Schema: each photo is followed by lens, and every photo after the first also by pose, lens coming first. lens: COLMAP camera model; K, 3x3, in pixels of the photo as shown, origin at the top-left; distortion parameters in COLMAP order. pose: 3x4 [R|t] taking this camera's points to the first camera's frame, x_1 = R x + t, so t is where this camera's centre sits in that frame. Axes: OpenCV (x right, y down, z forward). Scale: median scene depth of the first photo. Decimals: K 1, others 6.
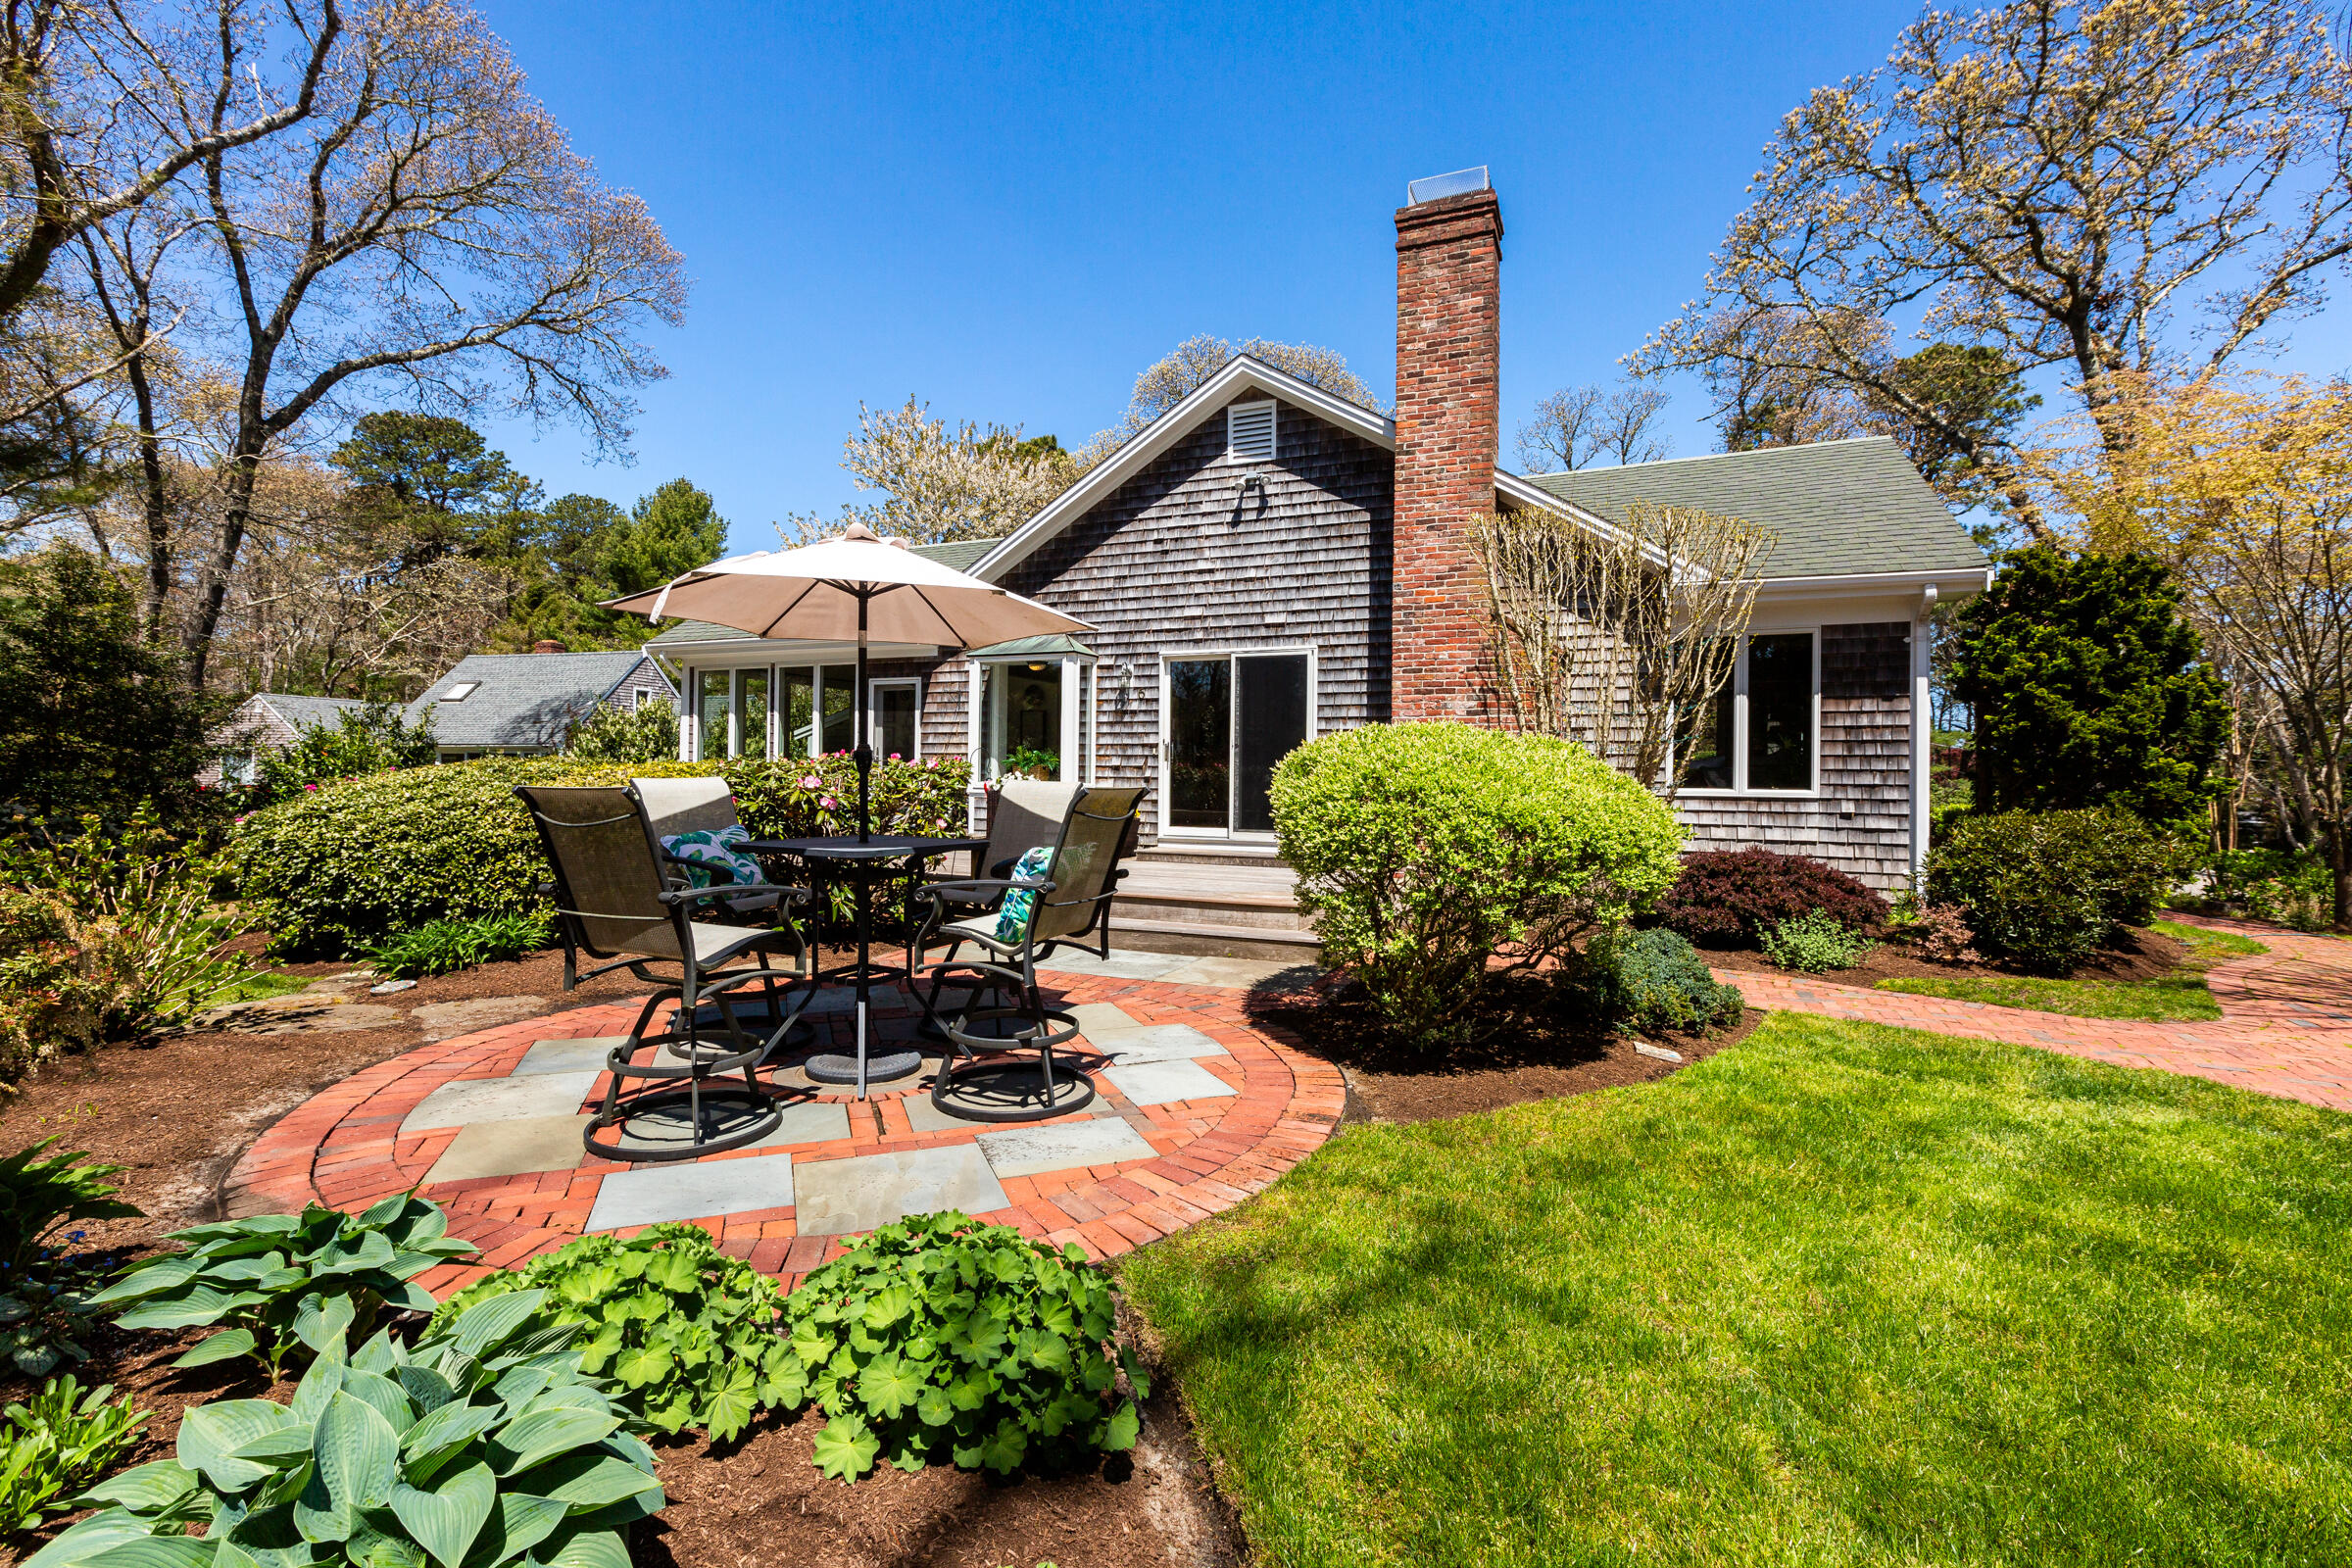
lens RADIAL K [[1065.6, 0, 1172.6], [0, 1065.6, 775.2], [0, 0, 1]] dist [0.002217, -0.000157]
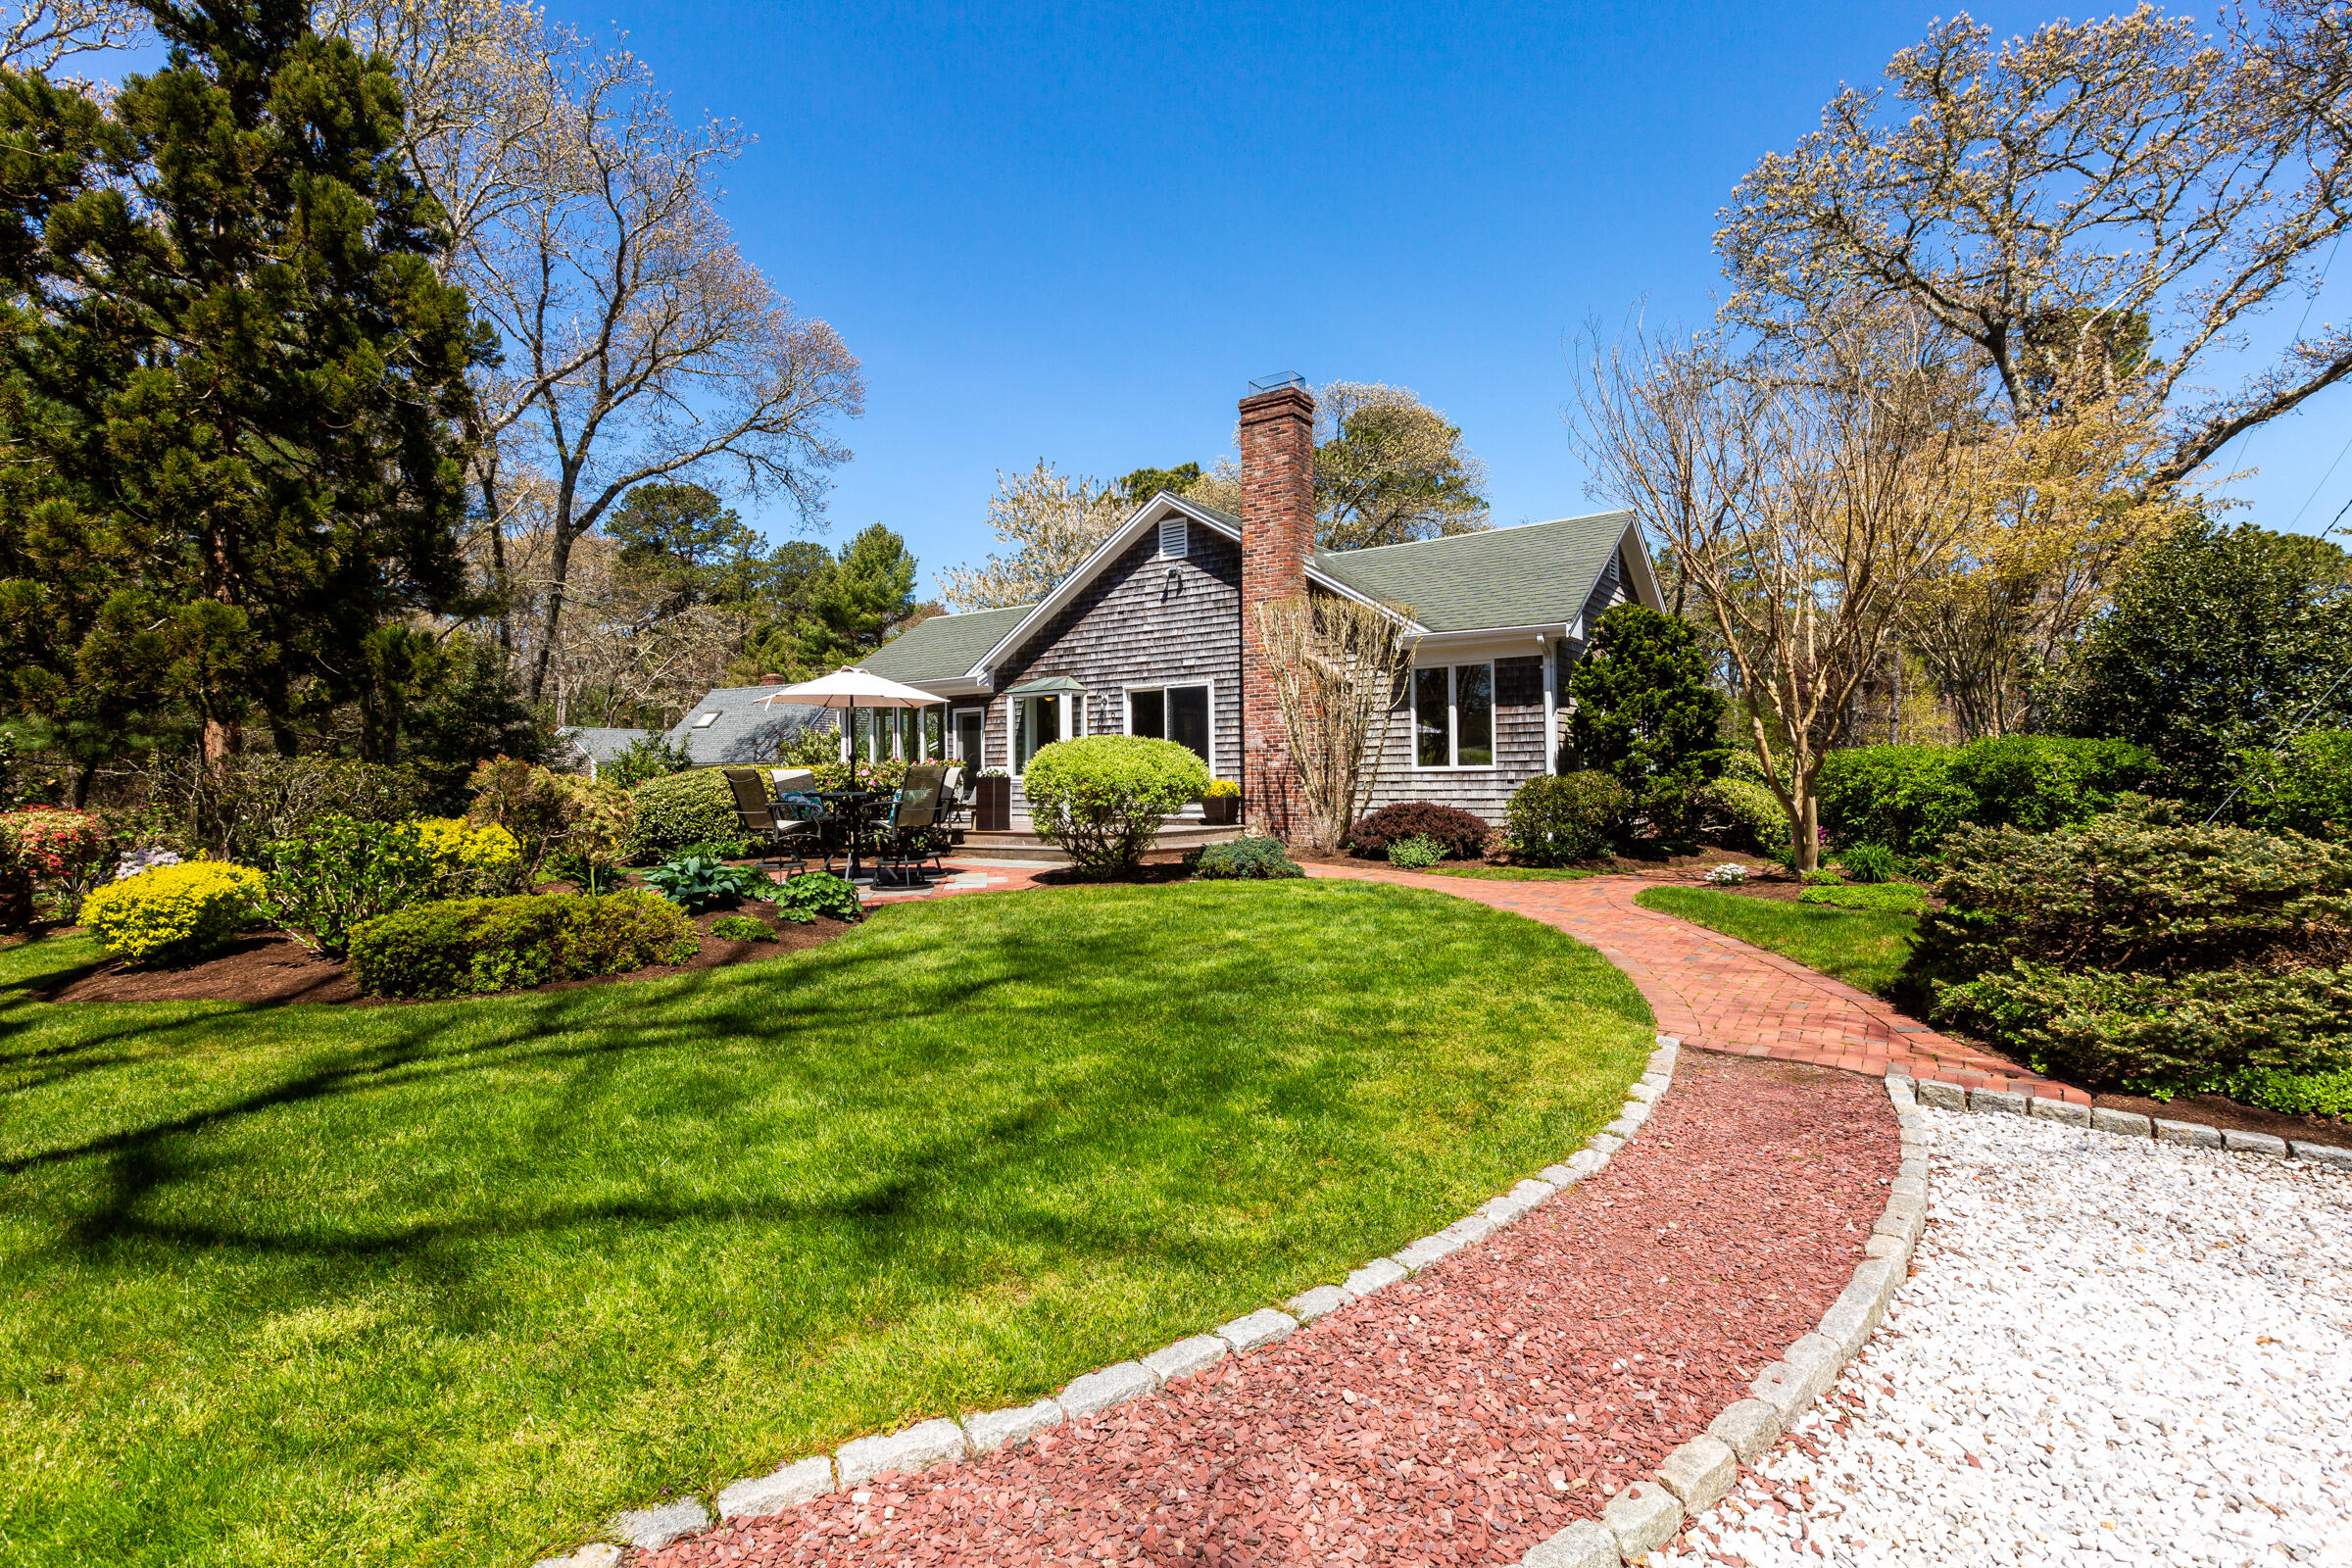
lens RADIAL K [[1138.0, 0, 1176.0], [0, 1138.0, 784.0], [0, 0, 1]] dist [-0.001367, -0.002925]
pose [[0.979947, -0.023022, -0.197926, 0.376448], [0.023622, 0.999721, 0.000673, 0.022979], [0.197855, -0.005335, 0.980217, -0.560327]]
